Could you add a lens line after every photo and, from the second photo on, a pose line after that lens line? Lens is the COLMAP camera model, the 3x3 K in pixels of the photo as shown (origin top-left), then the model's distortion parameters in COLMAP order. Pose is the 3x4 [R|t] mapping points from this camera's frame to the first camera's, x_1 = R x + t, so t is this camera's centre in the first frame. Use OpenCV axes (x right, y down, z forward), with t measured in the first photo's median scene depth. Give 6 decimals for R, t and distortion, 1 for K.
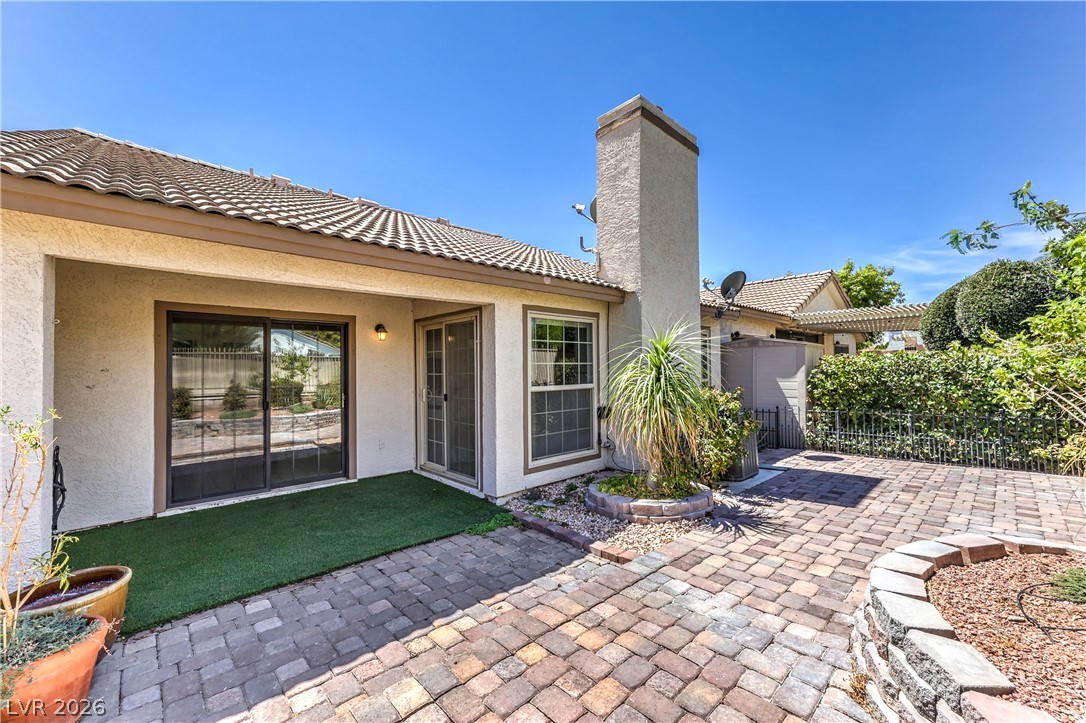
lens RADIAL K [[441.0, 0, 544.6], [0, 441.0, 363.6], [0, 0, 1]] dist [0.002641, 0.000266]
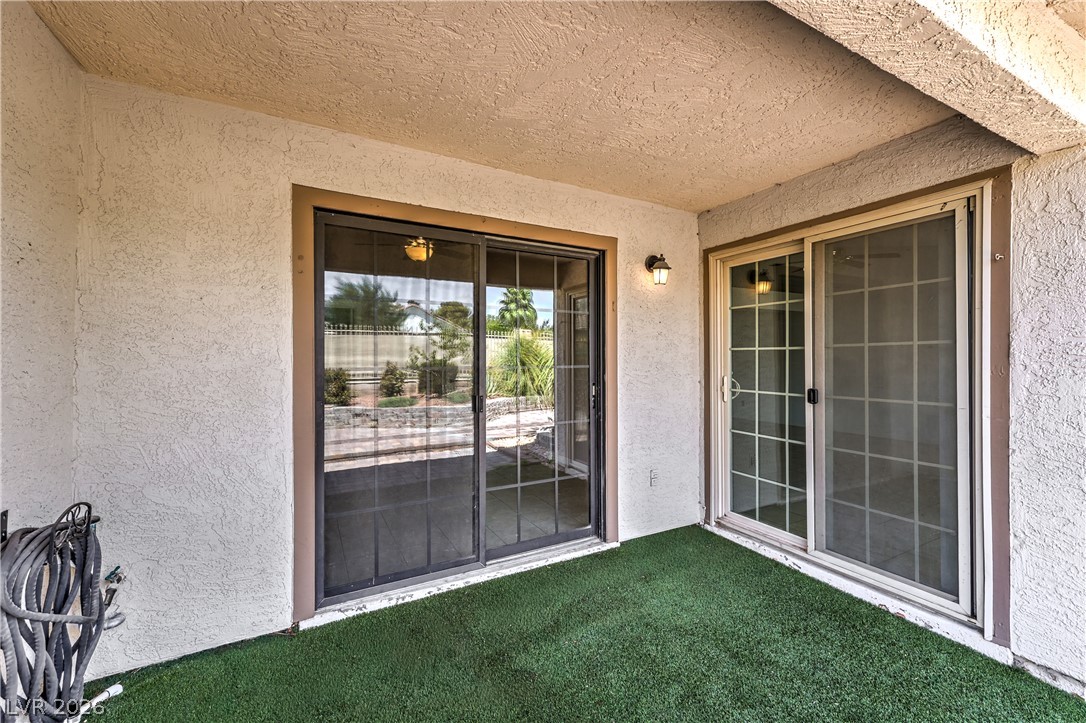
lens RADIAL K [[441.0, 0, 548.1], [0, 441.0, 360.7], [0, 0, 1]] dist [0.002641, 0.000266]
pose [[0.970666, 0.012312, -0.240115, -0.494624], [-0.006900, 0.999703, 0.023369, 0.037121], [0.240331, -0.021027, 0.970463, 0.596442]]
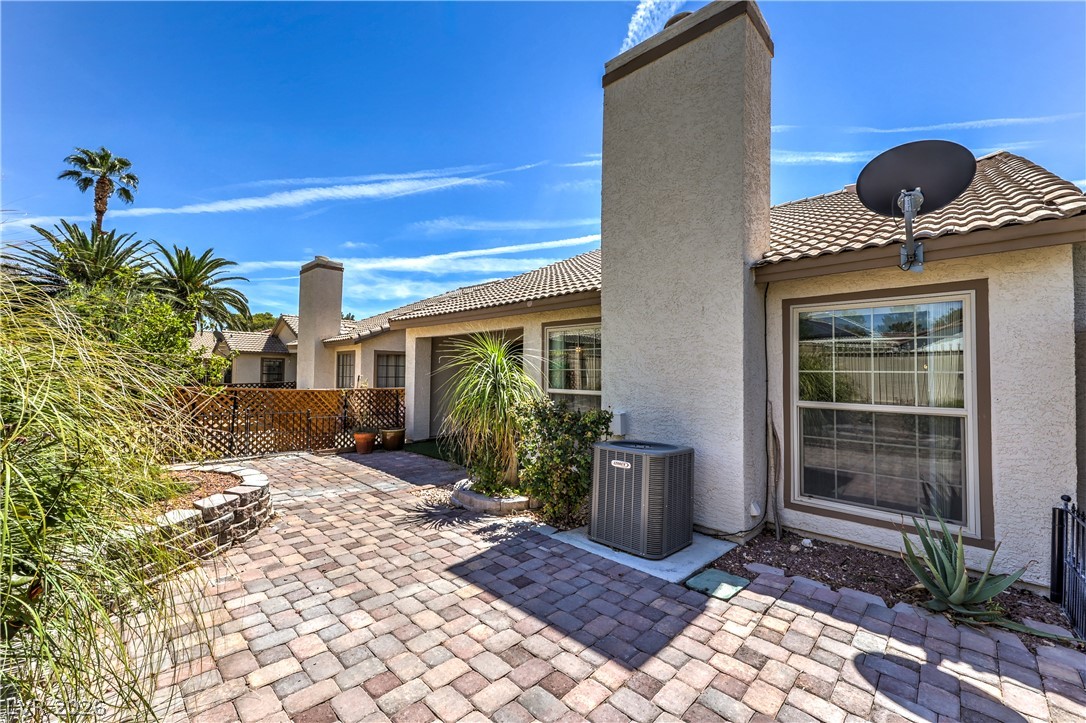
lens RADIAL K [[441.0, 0, 540.1], [0, 441.0, 355.5], [0, 0, 1]] dist [0.002641, 0.000266]
pose [[0.037230, -0.021611, -0.999073, 1.406364], [0.005740, 0.999754, -0.021412, -0.015837], [0.999290, -0.004938, 0.037345, 1.094541]]
